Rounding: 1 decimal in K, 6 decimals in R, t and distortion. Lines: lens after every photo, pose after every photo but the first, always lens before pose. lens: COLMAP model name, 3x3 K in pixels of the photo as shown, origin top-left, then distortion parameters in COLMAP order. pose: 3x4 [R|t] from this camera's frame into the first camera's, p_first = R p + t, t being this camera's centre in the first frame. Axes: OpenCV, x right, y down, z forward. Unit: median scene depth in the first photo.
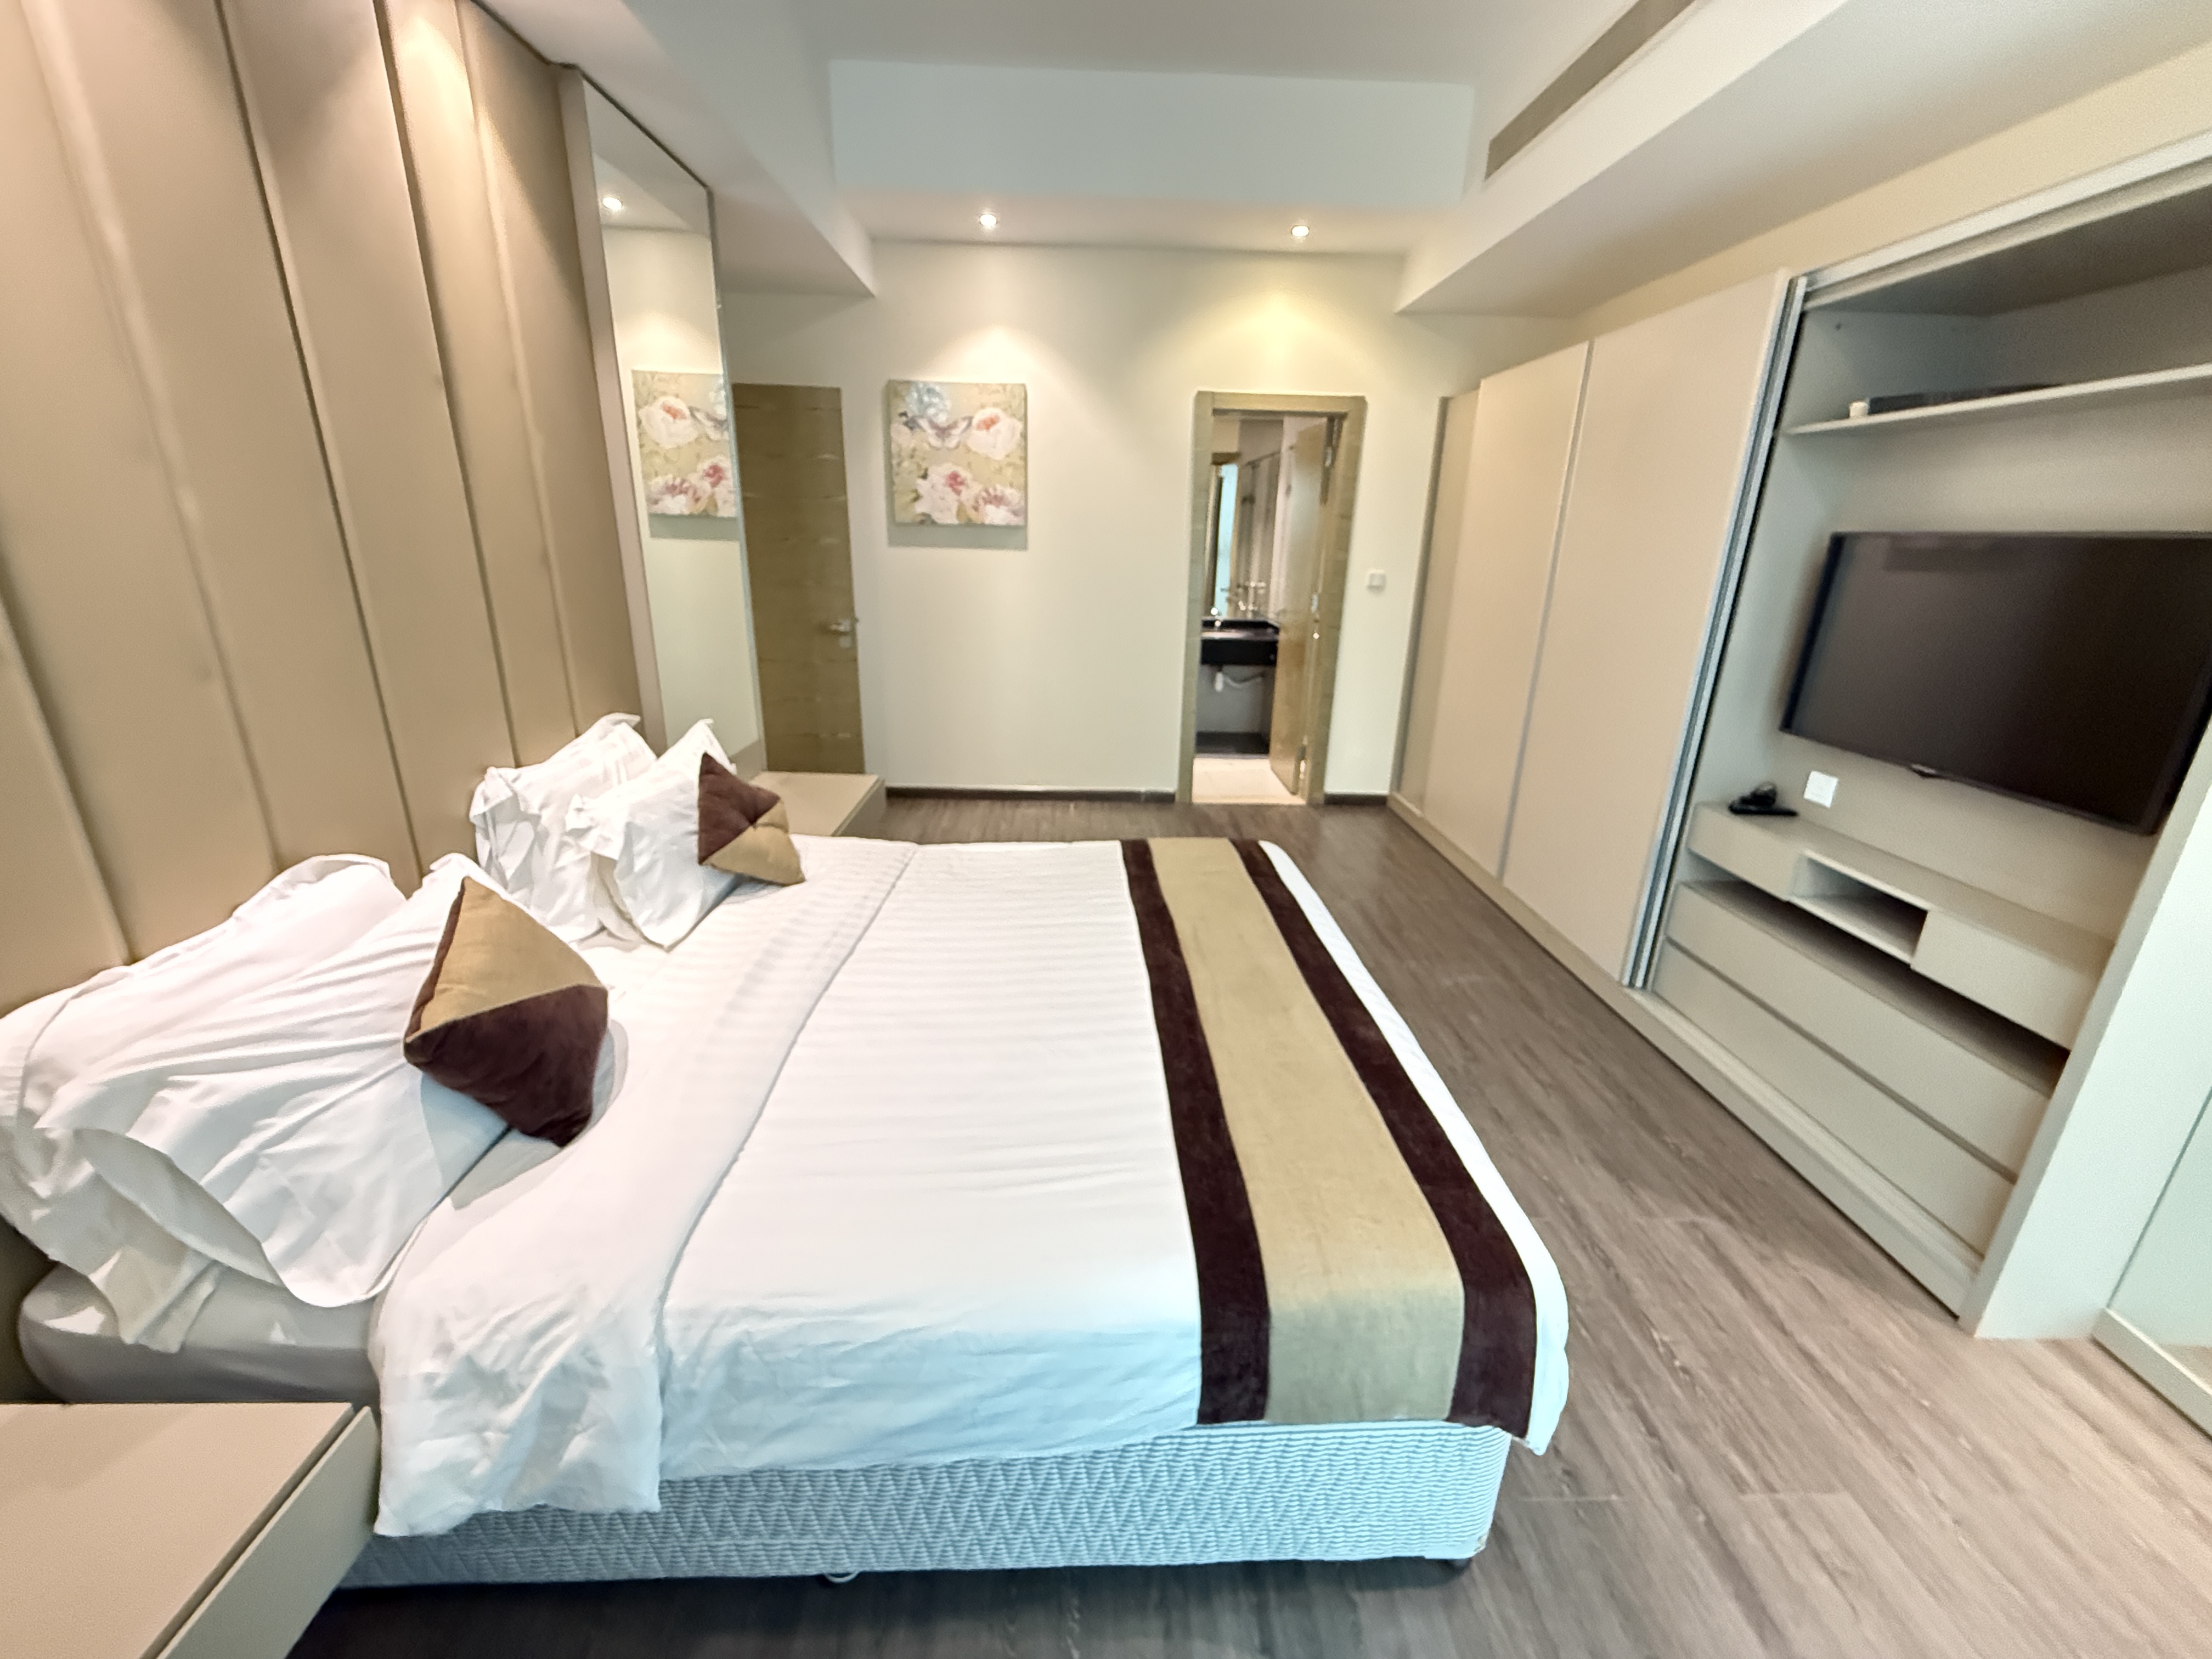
lens RADIAL K [[885.4, 0, 1106.0], [0, 885.4, 829.5], [0, 0, 1]] dist [-0.009917, -0.000193]
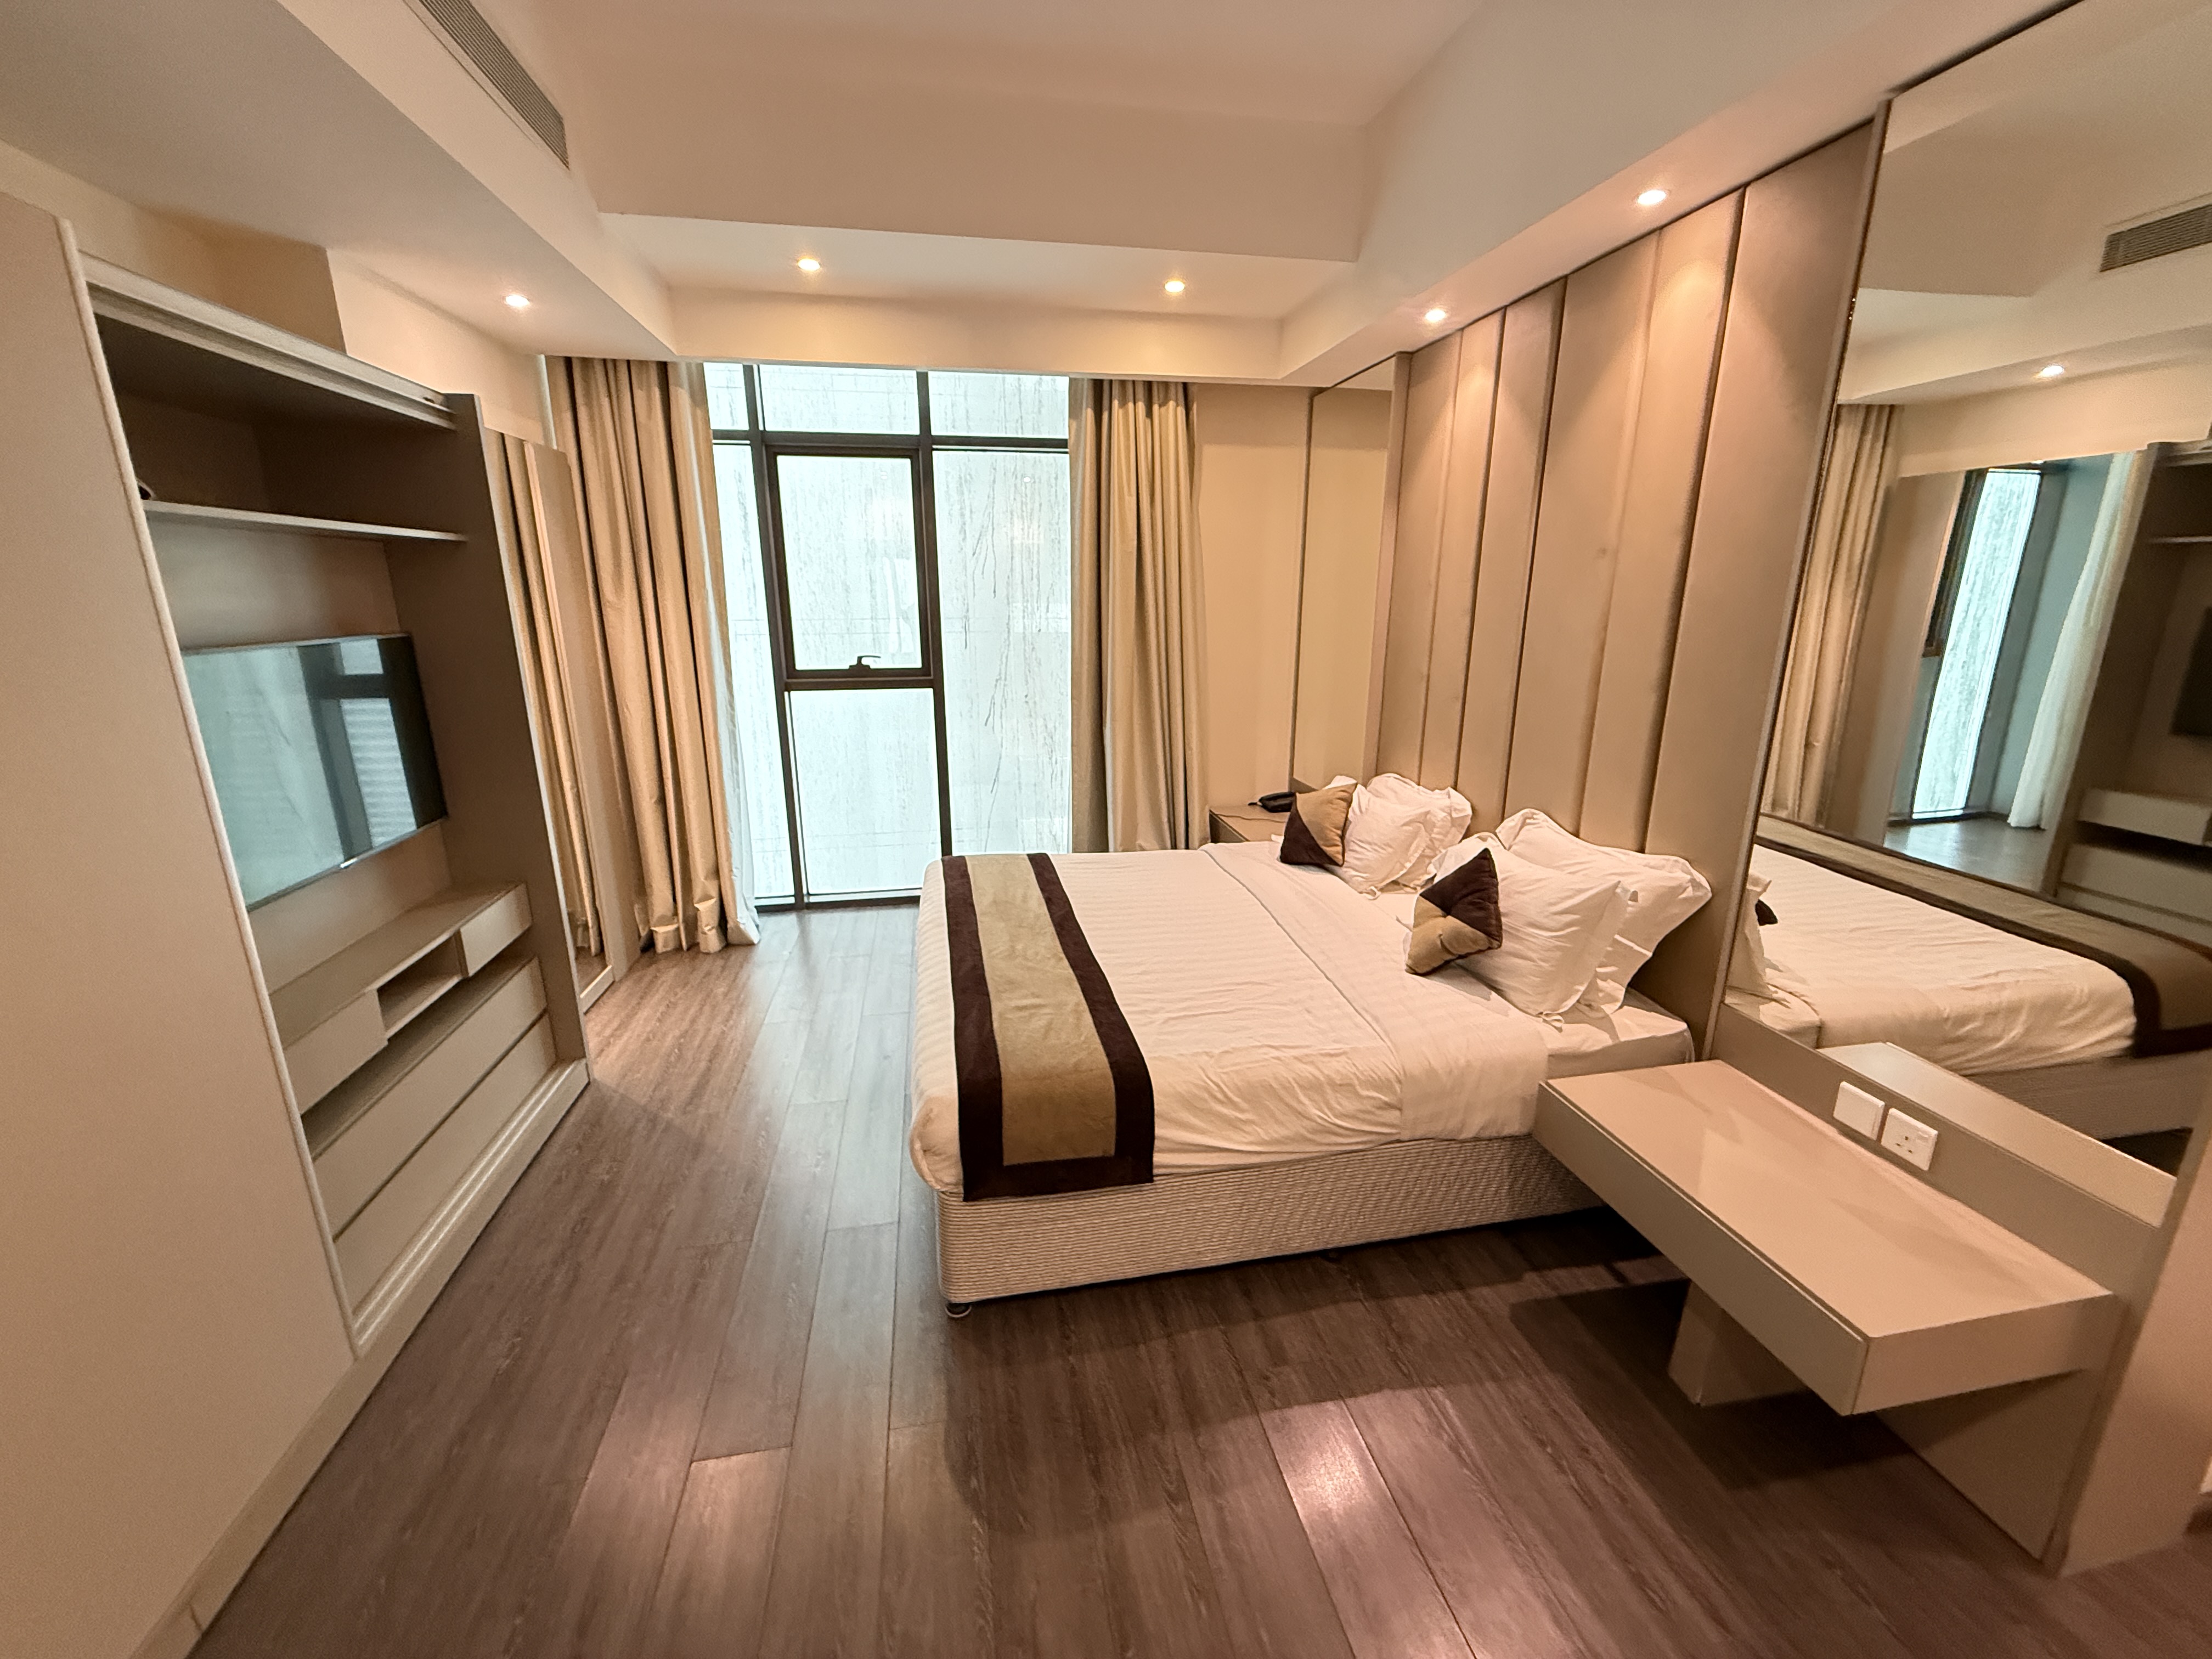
lens RADIAL K [[885.4, 0, 1106.0], [0, 885.4, 829.5], [0, 0, 1]] dist [-0.009917, -0.000193]
pose [[-0.987918, 0.022129, -0.153388, 0.182674], [-0.066197, 0.834663, 0.546769, -0.653404], [0.140126, 0.550317, -0.823114, 1.752786]]
